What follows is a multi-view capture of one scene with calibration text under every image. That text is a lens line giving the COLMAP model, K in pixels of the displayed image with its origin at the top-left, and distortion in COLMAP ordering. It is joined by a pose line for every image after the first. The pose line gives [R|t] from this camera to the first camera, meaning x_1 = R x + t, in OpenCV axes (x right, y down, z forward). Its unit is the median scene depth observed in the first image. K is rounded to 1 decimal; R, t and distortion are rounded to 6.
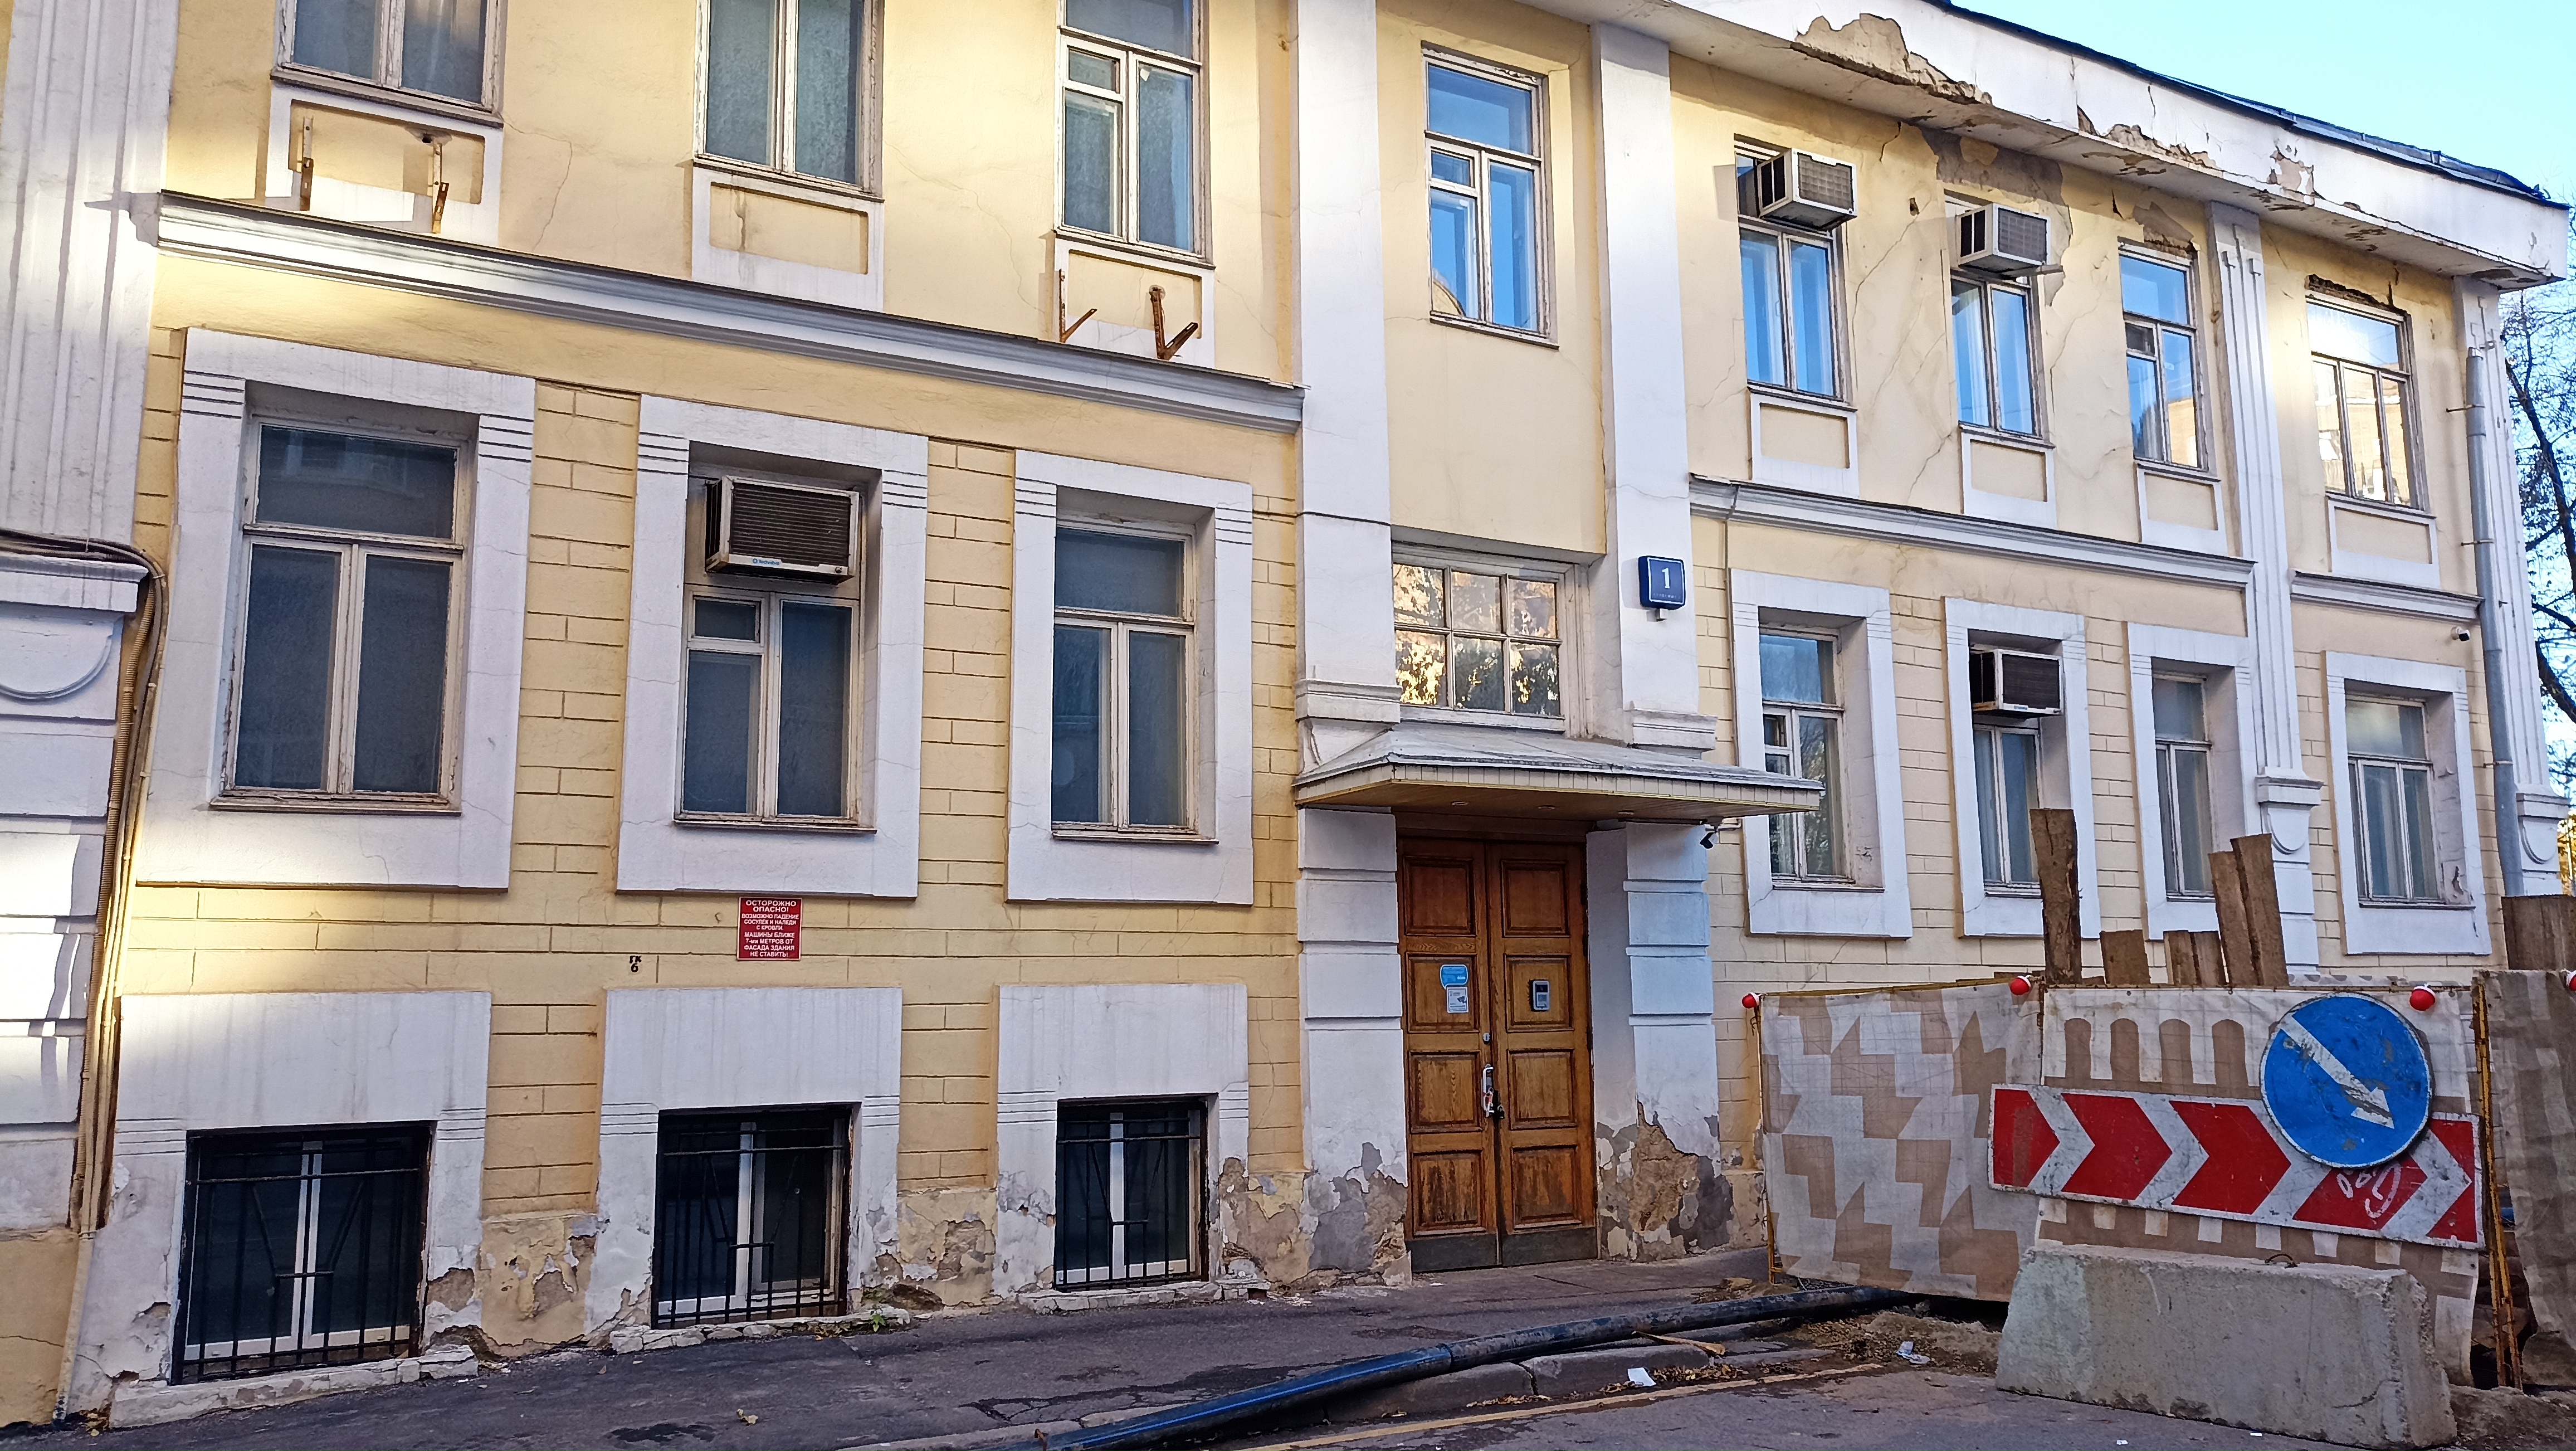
lens RADIAL K [[1876.9, 0, 1288.0], [0, 1876.9, 725.5], [0, 0, 1]] dist [0.045847, -0.039991]
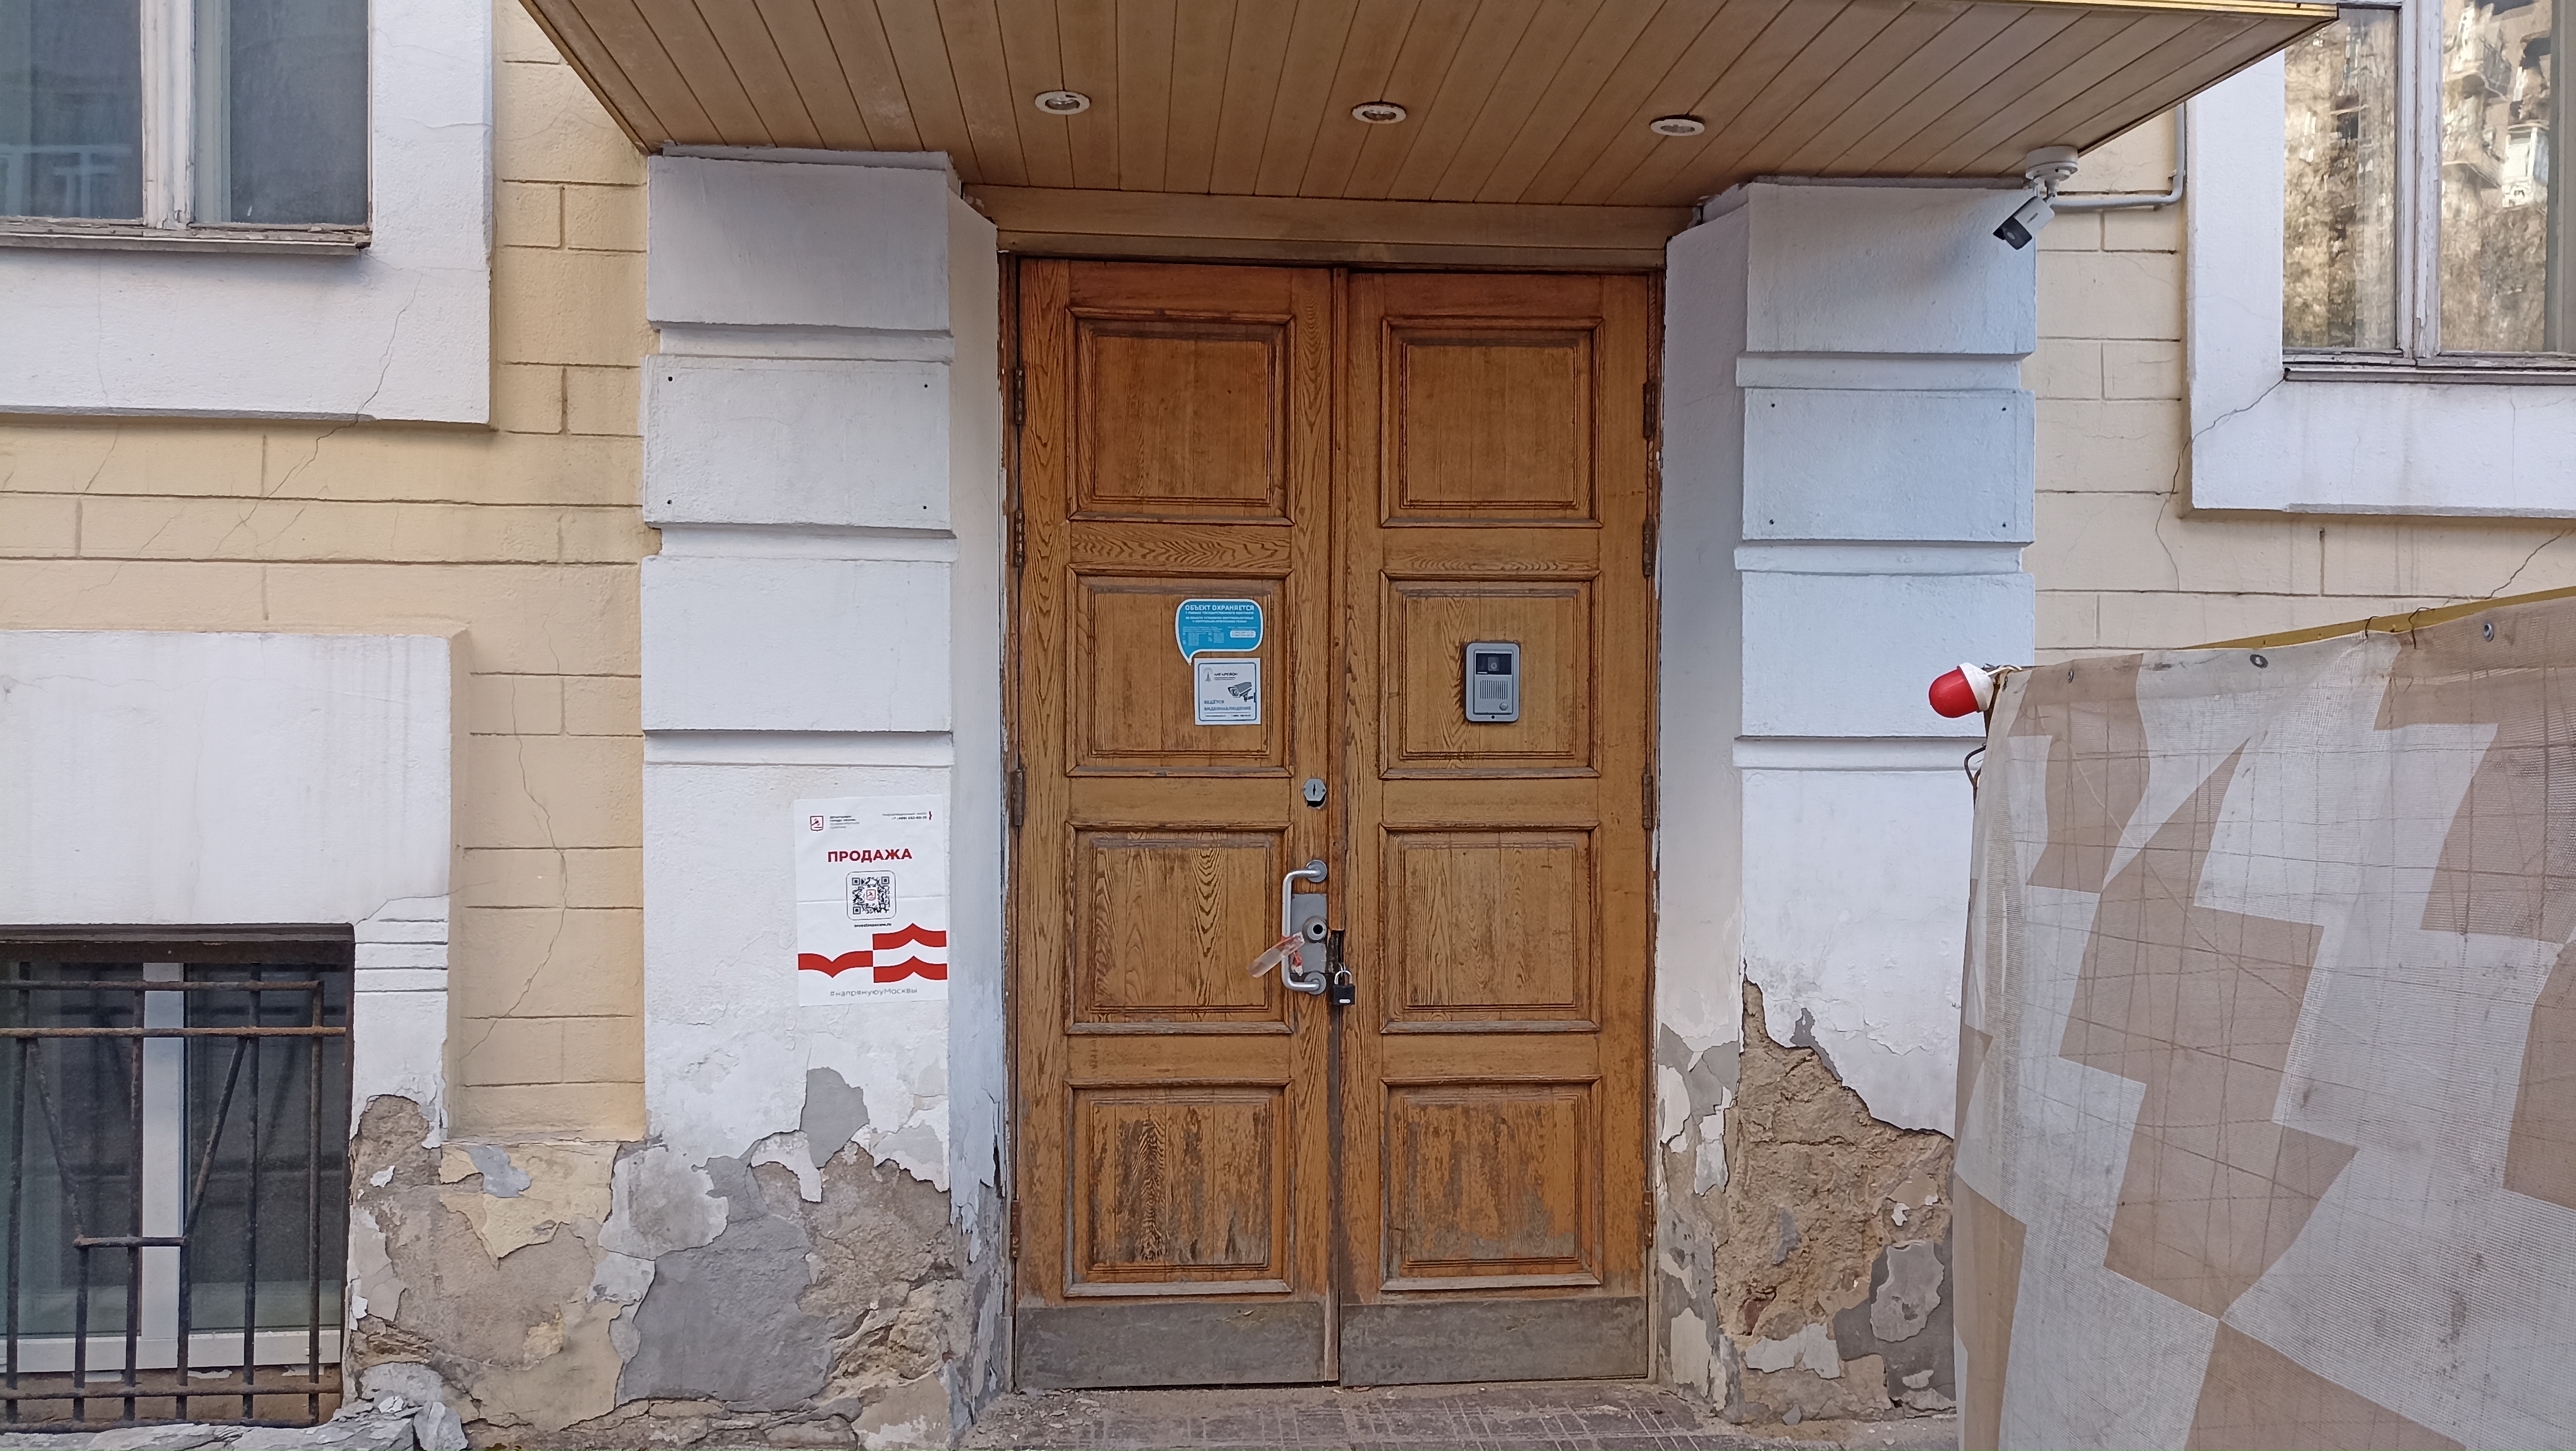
lens RADIAL K [[1876.9, 0, 1288.0], [0, 1876.9, 725.5], [0, 0, 1]] dist [0.045847, -0.039991]
pose [[0.914753, 0.014862, -0.403741, 0.266692], [0.045283, 0.989255, 0.139013, 0.106687], [0.401469, -0.145445, 0.904250, 0.700529]]
